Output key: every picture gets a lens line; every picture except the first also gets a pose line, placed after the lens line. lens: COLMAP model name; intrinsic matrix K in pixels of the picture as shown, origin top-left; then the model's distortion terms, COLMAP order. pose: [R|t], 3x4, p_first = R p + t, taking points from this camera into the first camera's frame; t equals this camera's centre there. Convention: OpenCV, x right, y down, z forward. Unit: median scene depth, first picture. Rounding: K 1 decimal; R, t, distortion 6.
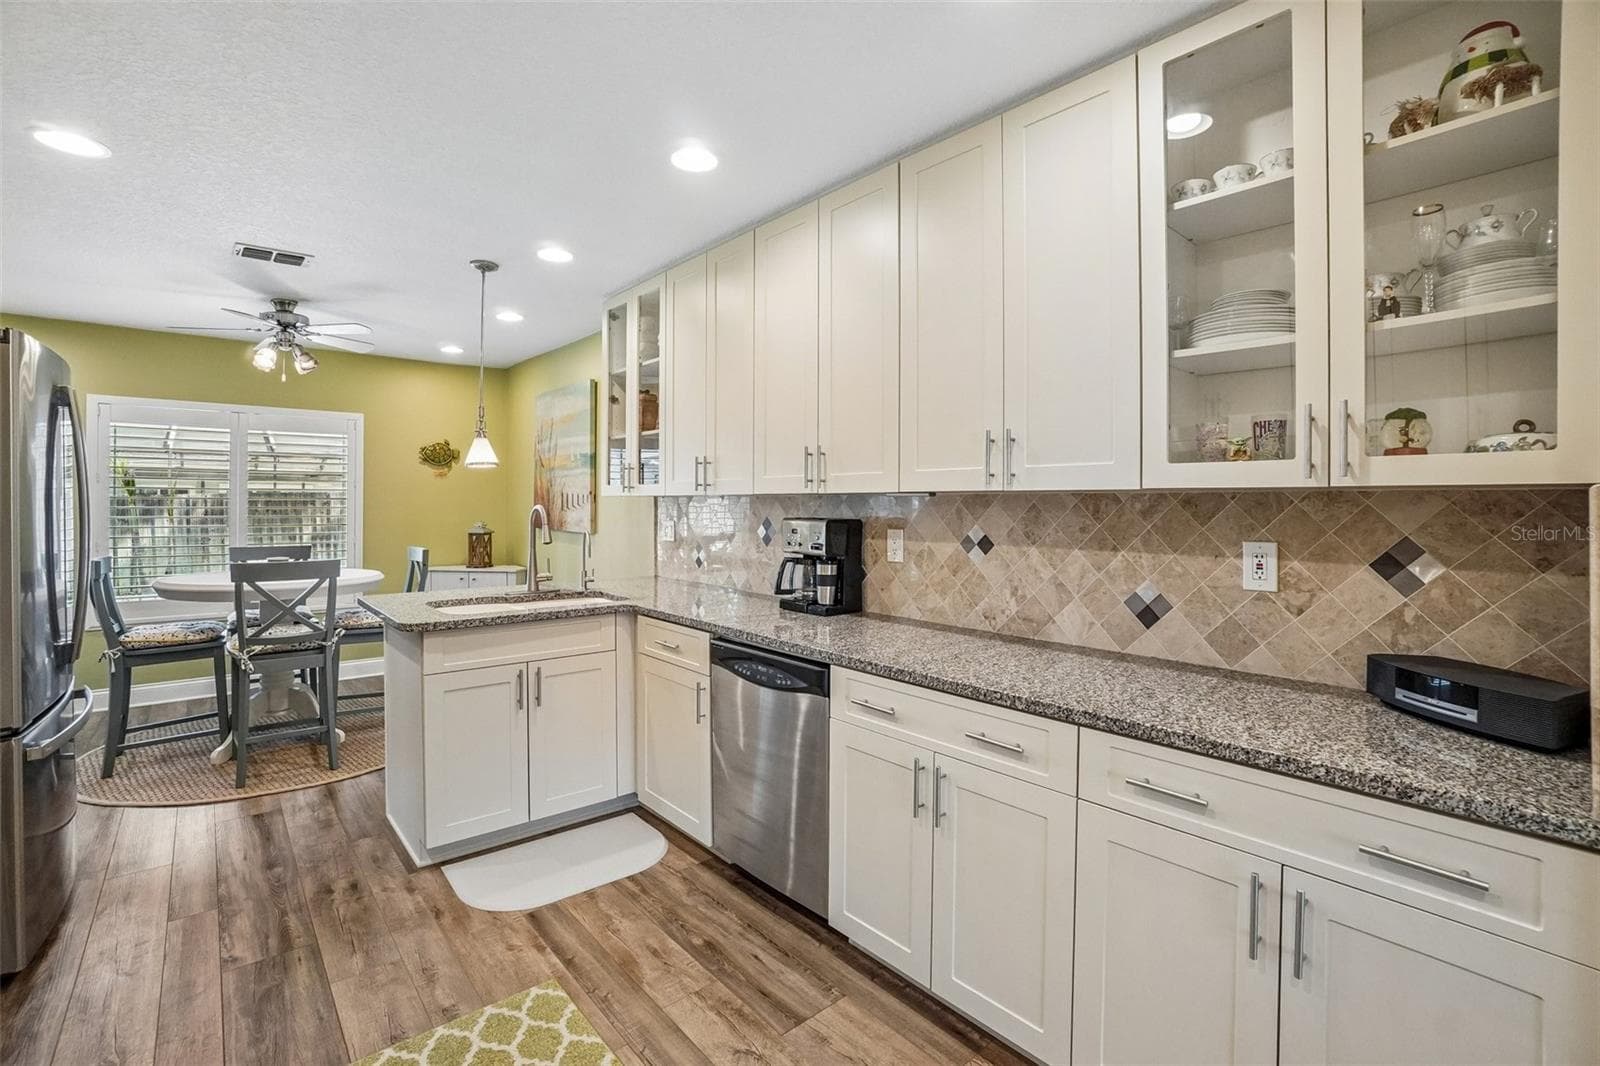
lens RADIAL K [[702.0, 0, 789.7], [0, 702.0, 508.4], [0, 0, 1]] dist [-0.048245, 0.015834]
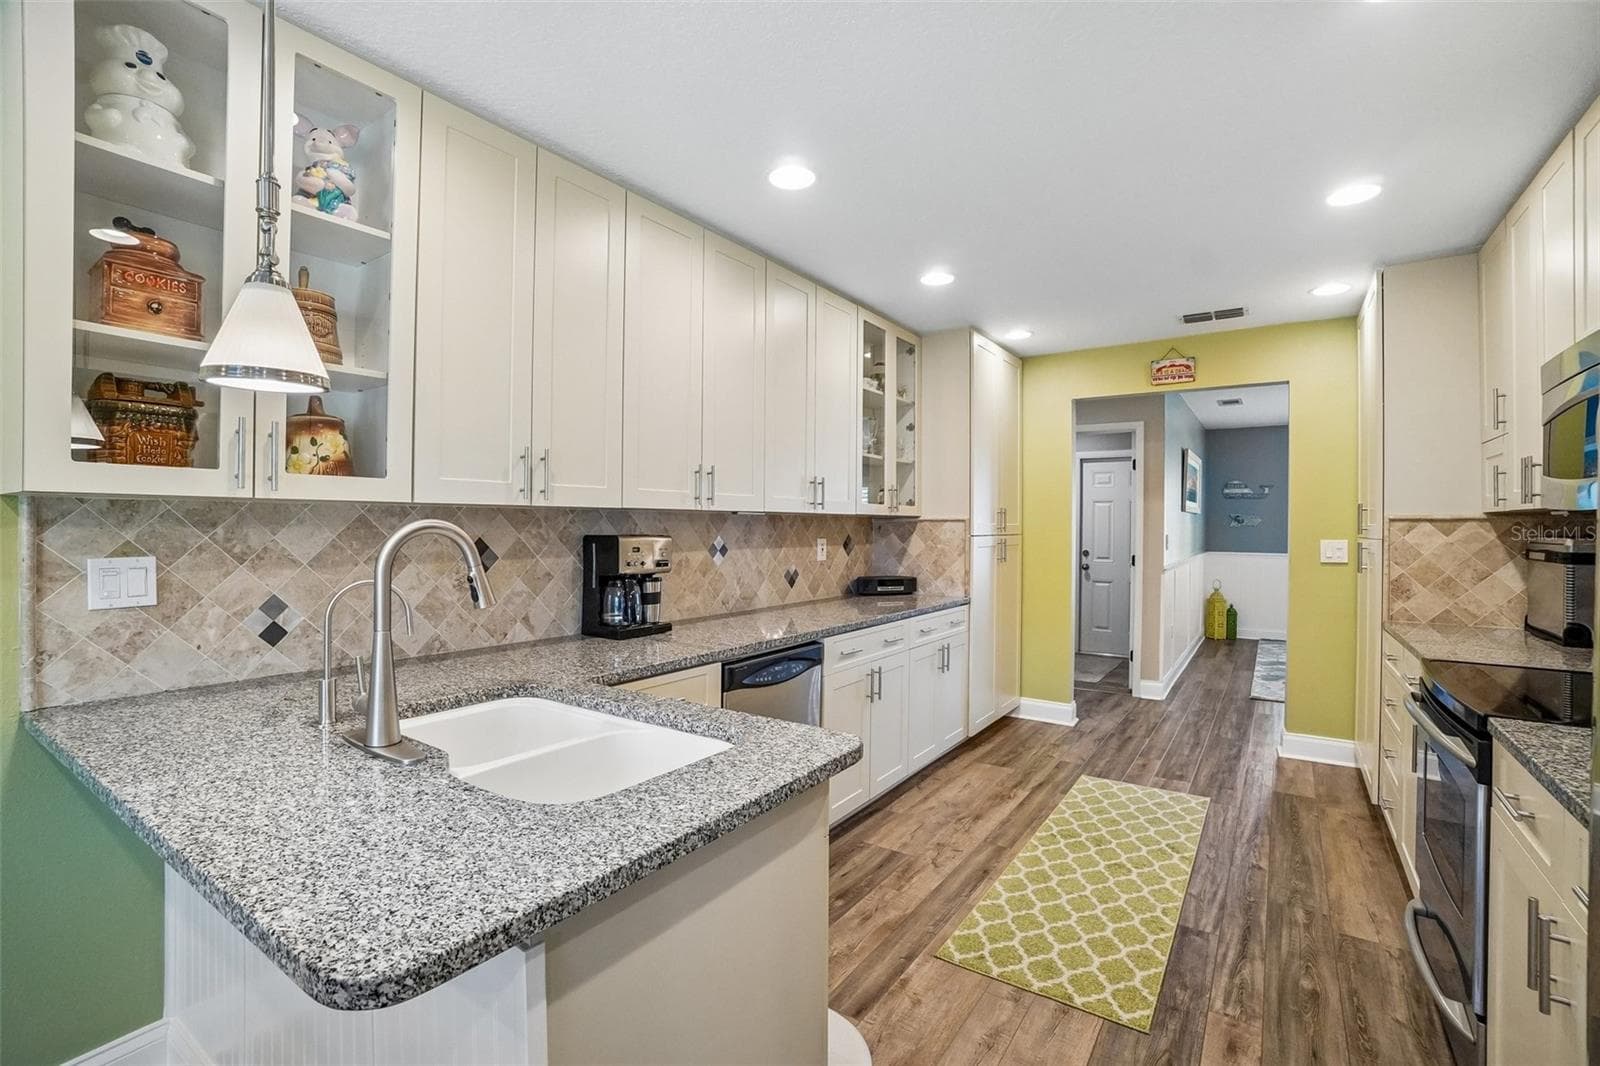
lens RADIAL K [[702.0, 0, 807.3], [0, 702.0, 528.1], [0, 0, 1]] dist [-0.048245, 0.015834]
pose [[-0.252682, -0.012561, 0.967468, -1.259258], [-0.003359, 0.999921, 0.012105, -0.009598], [-0.967544, -0.000191, -0.252704, 1.378279]]
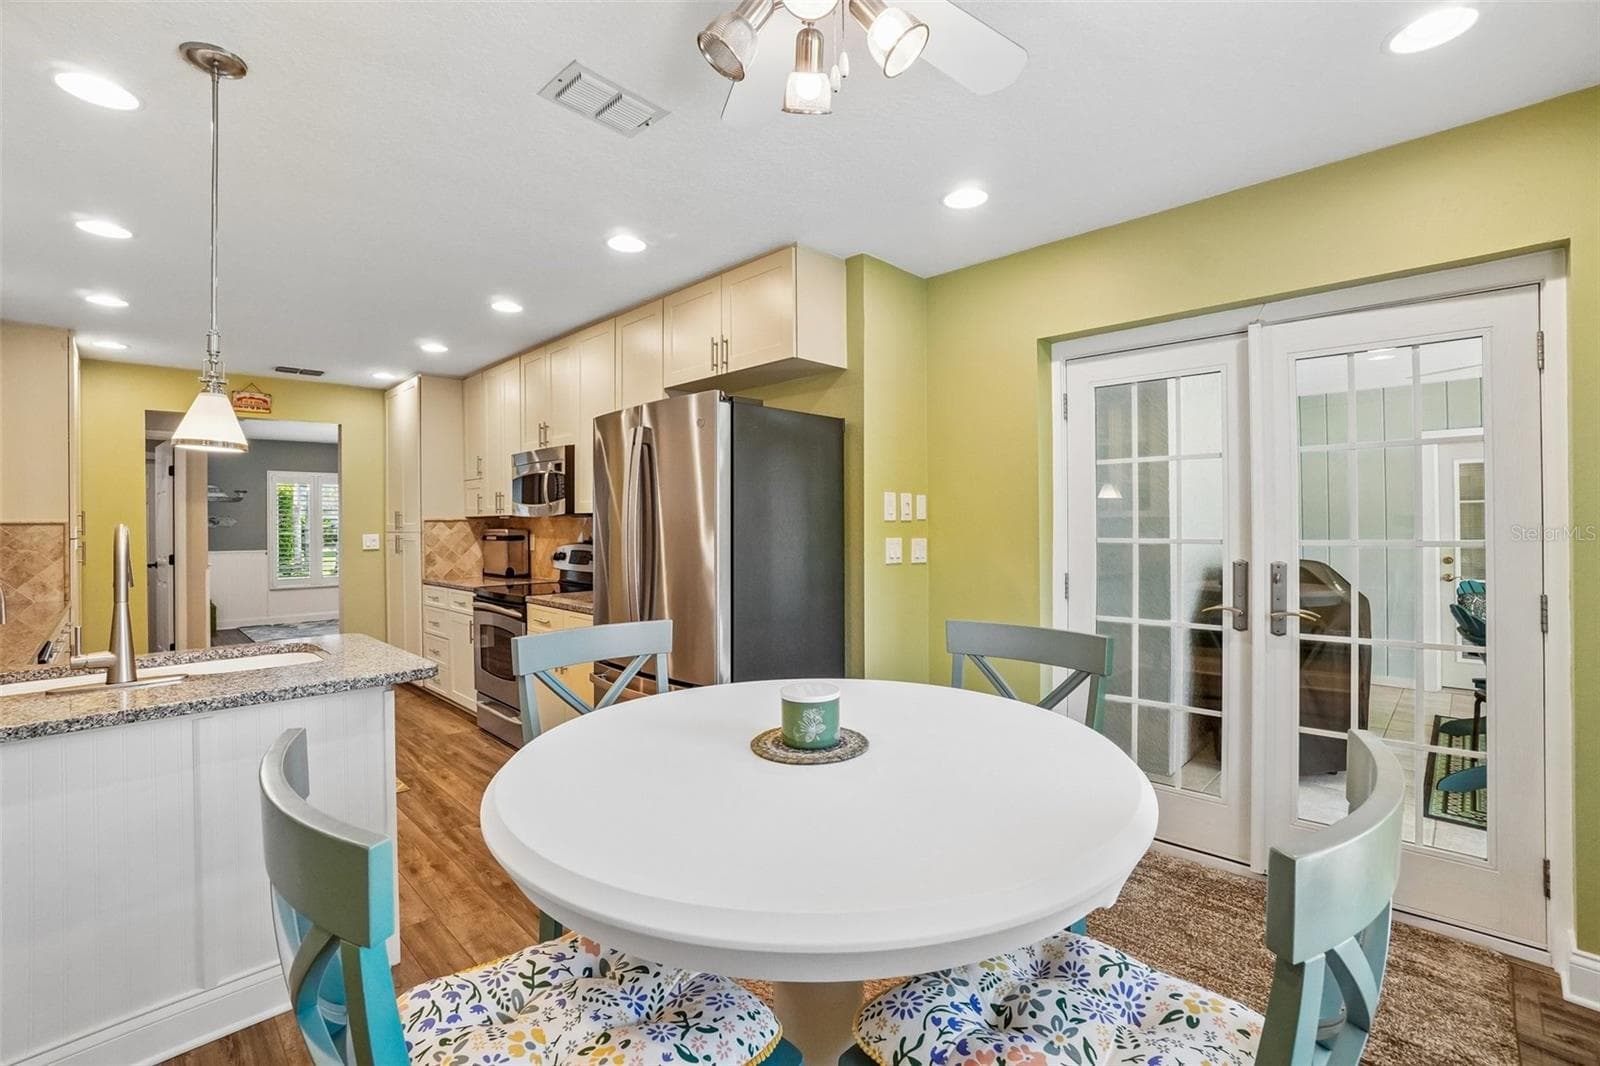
lens RADIAL K [[713.9, 0, 788.2], [0, 713.9, 525.3], [0, 0, 1]] dist [-0.003766, -0.000222]
pose [[-0.998107, 0.004414, -0.061336, -1.351690], [0.004100, 0.999978, 0.005249, -0.005813], [0.061358, 0.004988, -0.998103, 2.514277]]
